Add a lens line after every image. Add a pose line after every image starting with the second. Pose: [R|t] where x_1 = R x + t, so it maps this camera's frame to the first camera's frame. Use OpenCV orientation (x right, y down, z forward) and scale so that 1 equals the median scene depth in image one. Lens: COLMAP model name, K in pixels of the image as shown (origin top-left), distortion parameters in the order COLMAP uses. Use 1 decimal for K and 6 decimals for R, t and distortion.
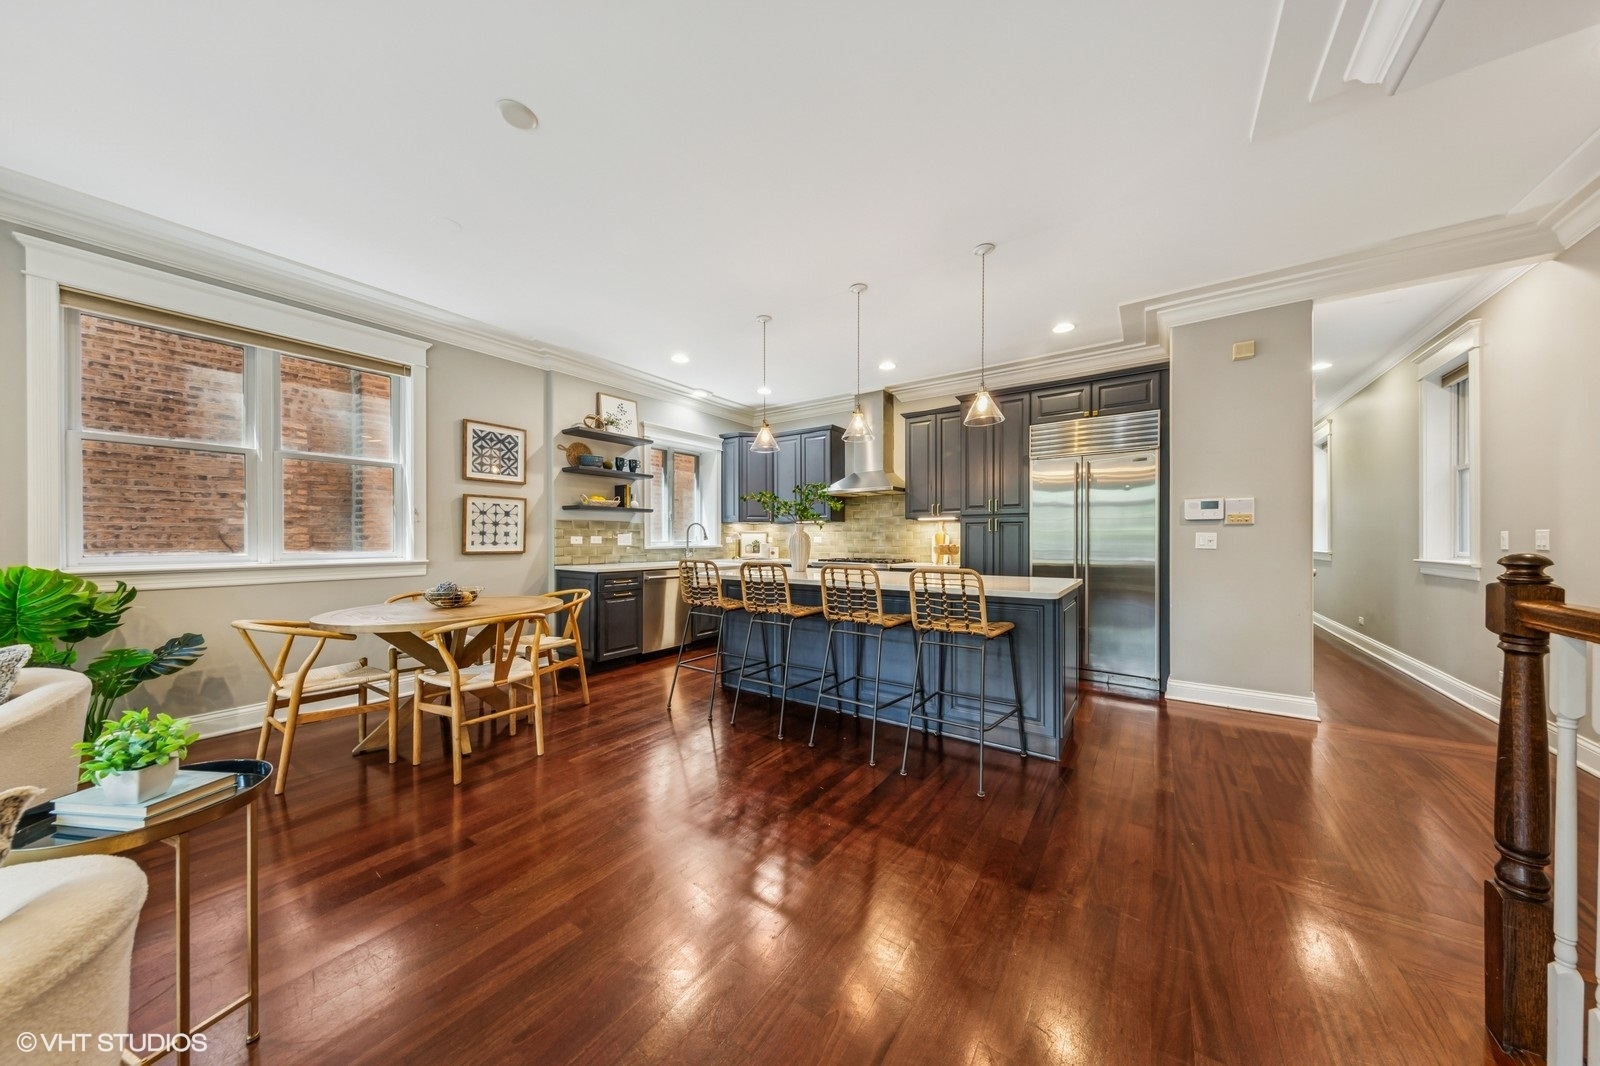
lens RADIAL K [[505.9, 0, 811.8], [0, 505.9, 541.1], [0, 0, 1]] dist [0.007541, -0.001228]
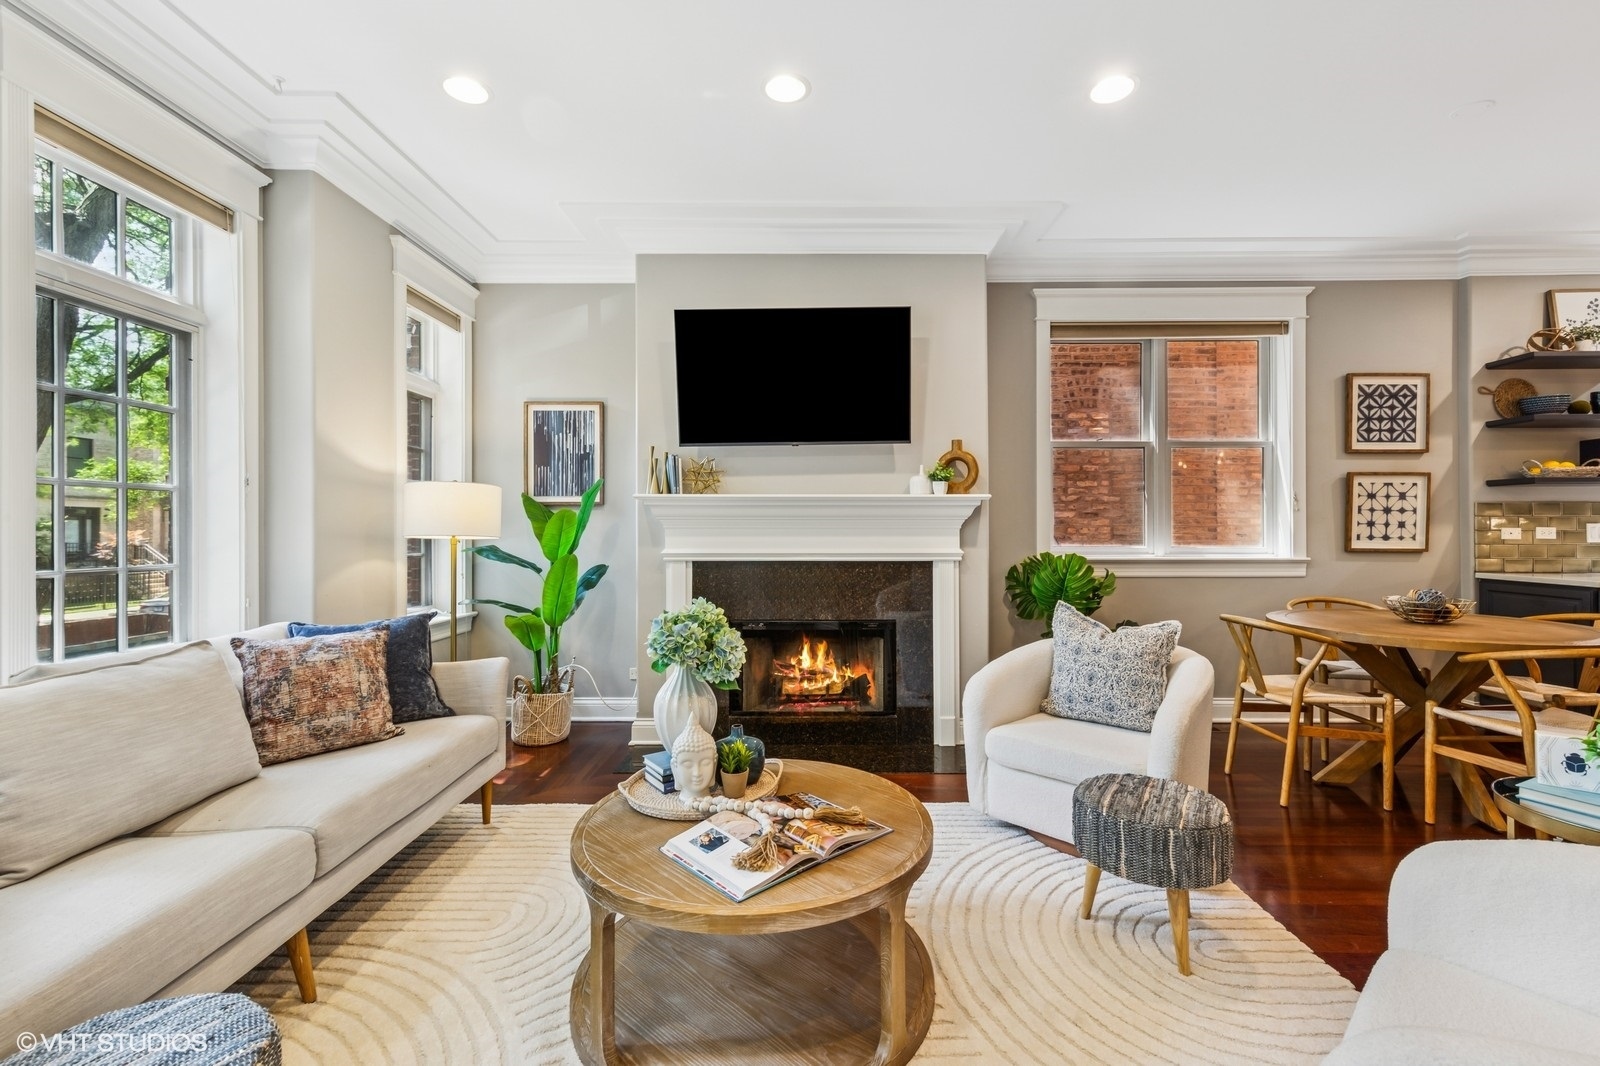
lens RADIAL K [[690.9, 0, 806.1], [0, 690.9, 525.5], [0, 0, 1]] dist [0.004040, 0.000287]
pose [[0.552924, -0.006212, -0.833208, -0.261604], [-0.003678, 0.999944, -0.009896, -0.000060], [0.833223, 0.008536, 0.552871, -0.237302]]
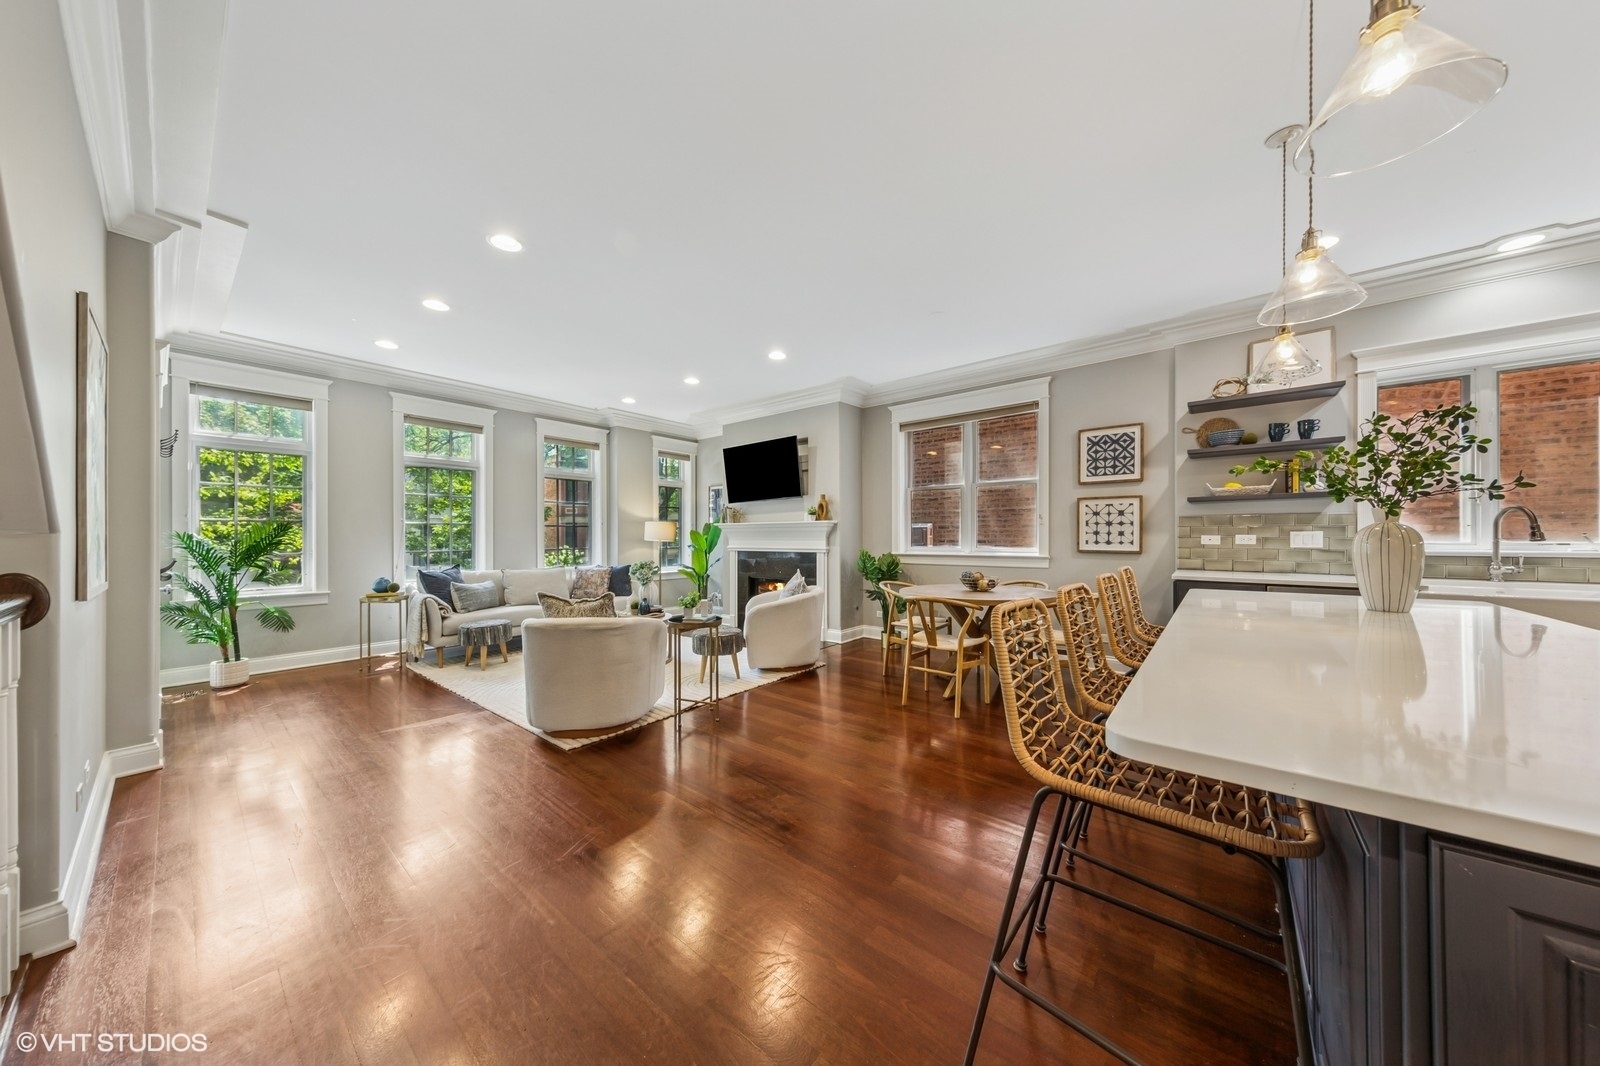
lens RADIAL K [[505.9, 0, 812.2], [0, 505.9, 537.1], [0, 0, 1]] dist [0.007541, -0.001228]
pose [[-0.083489, -0.001578, -0.996507, 0.452959], [-0.003191, 0.999994, -0.001316, -0.003559], [0.996504, 0.003070, -0.083494, 0.492841]]
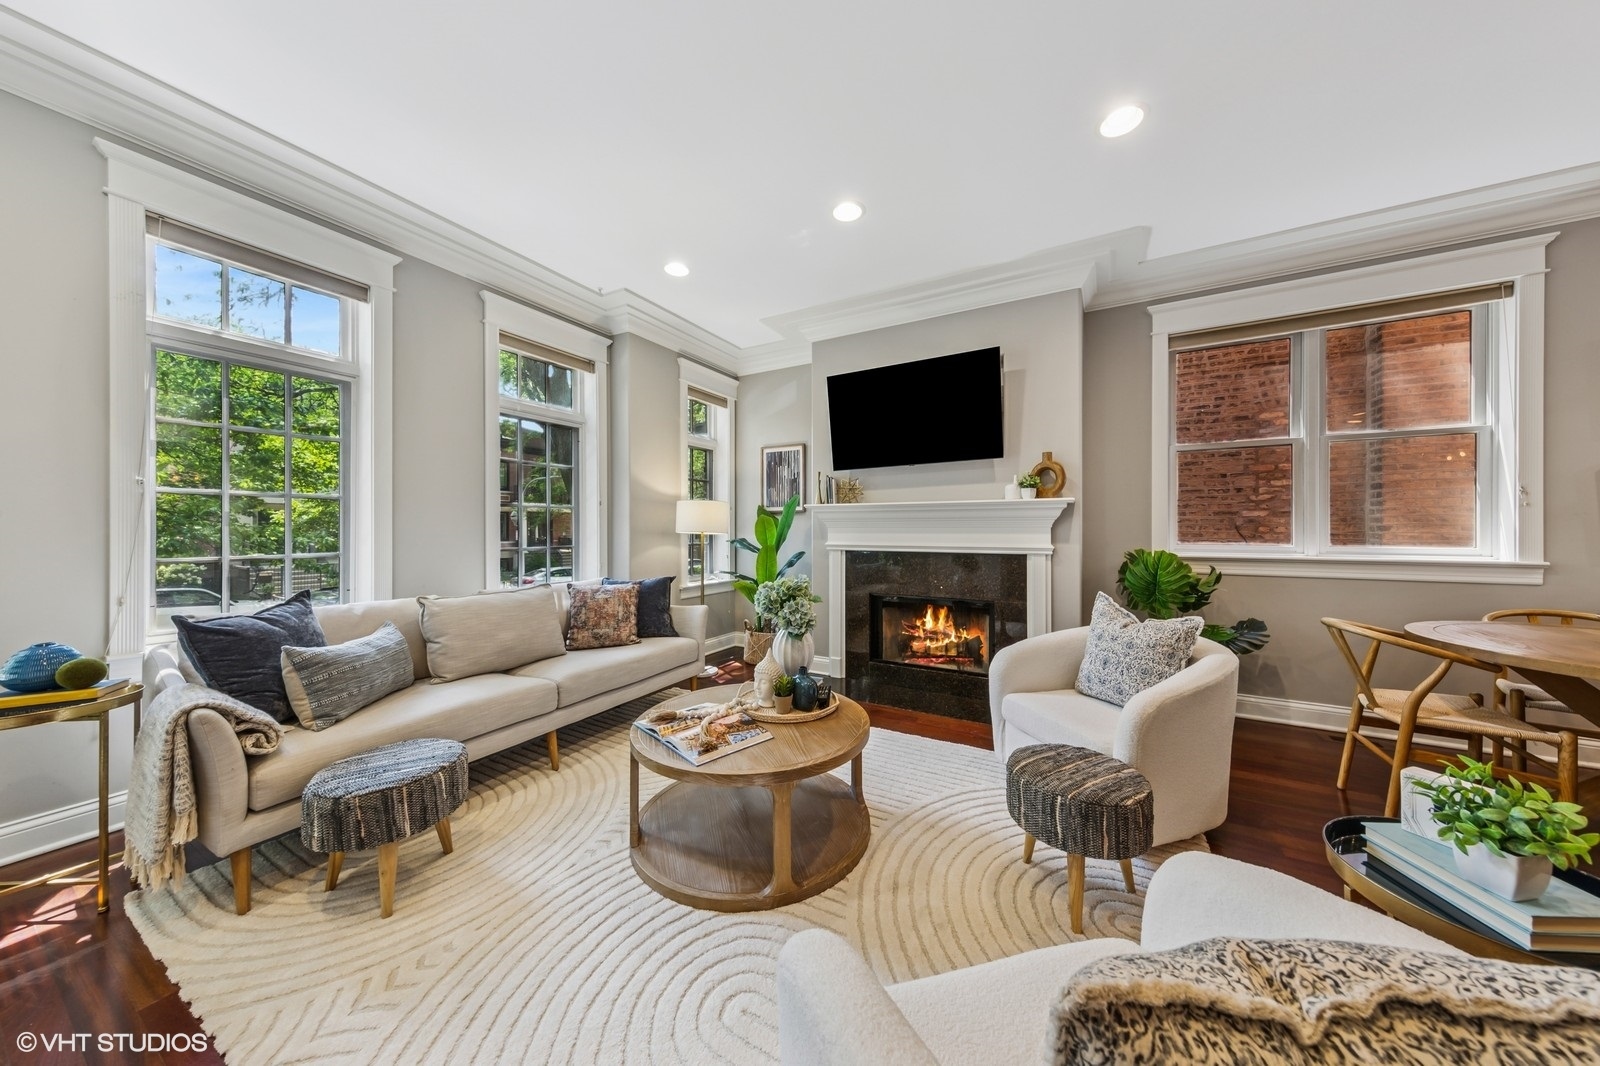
lens RADIAL K [[505.9, 0, 810.2], [0, 505.9, 528.2], [0, 0, 1]] dist [0.007541, -0.001228]
pose [[0.083163, -0.001874, -0.996534, -0.158530], [-0.004809, 0.999986, -0.002282, -0.000650], [0.996524, 0.004982, 0.083153, -0.009860]]
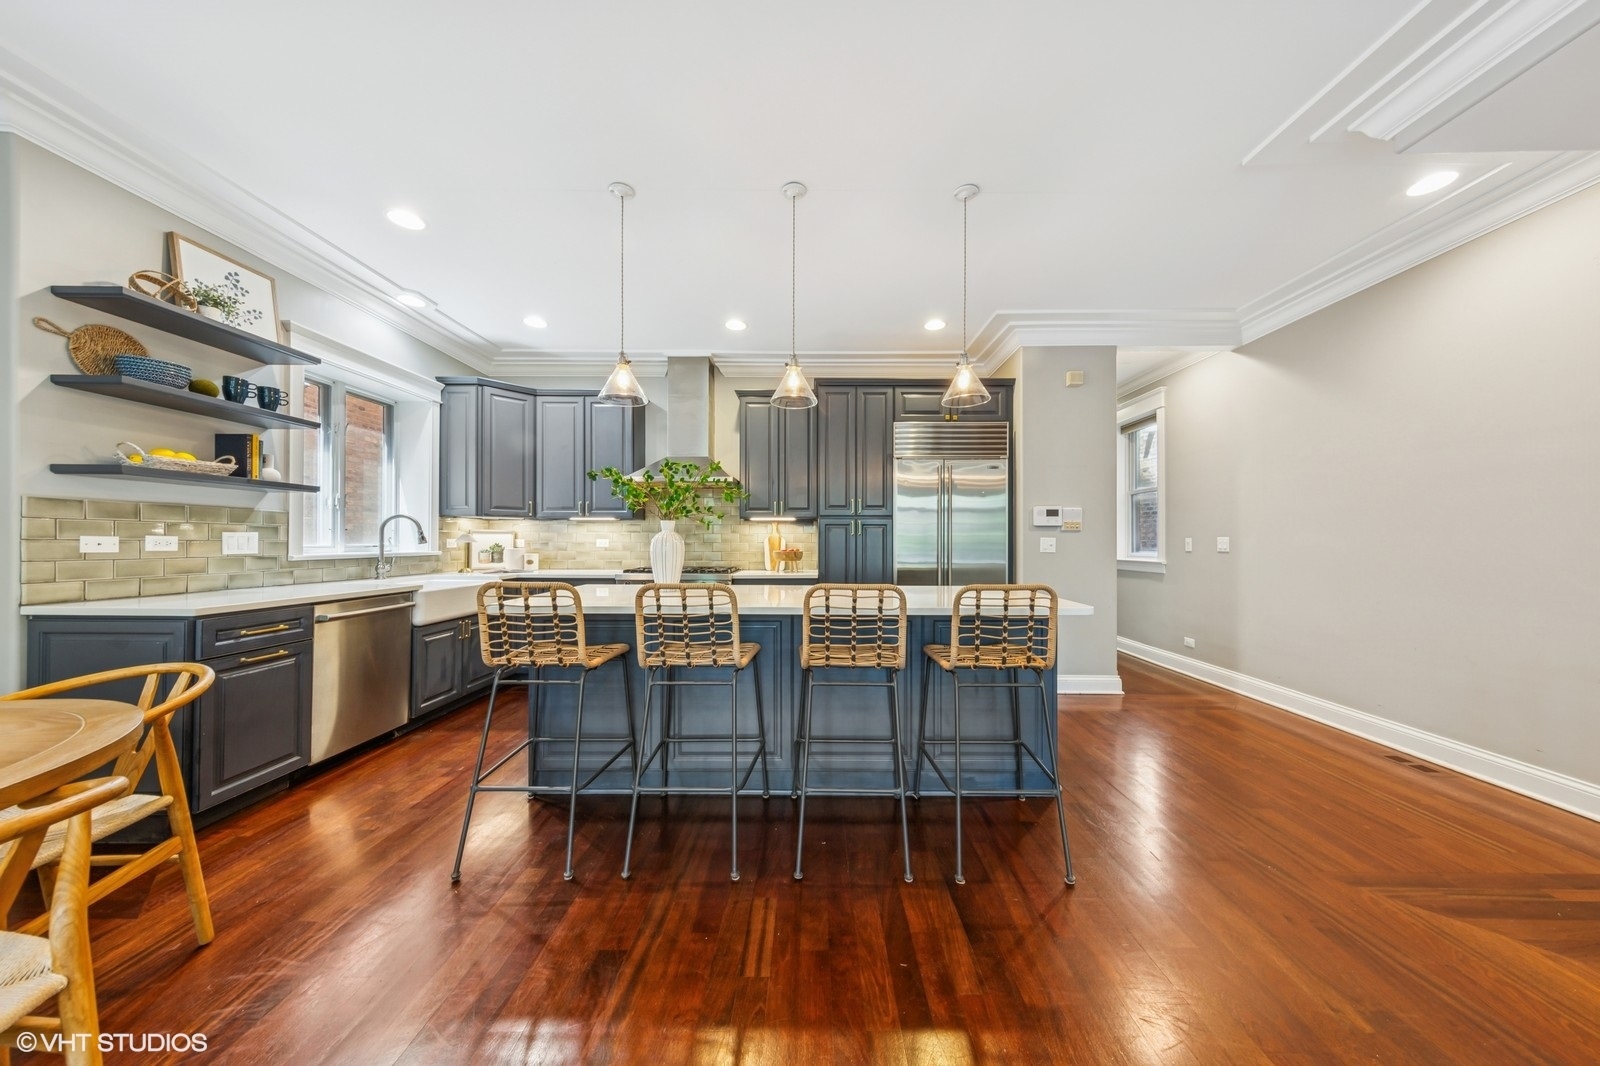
lens RADIAL K [[505.9, 0, 812.5], [0, 505.9, 540.8], [0, 0, 1]] dist [0.007541, -0.001228]
pose [[0.826927, 0.003608, 0.562298, -0.227554], [-0.000621, 0.999985, -0.005503, -0.002875], [-0.562309, 0.004201, 0.826916, 0.318193]]
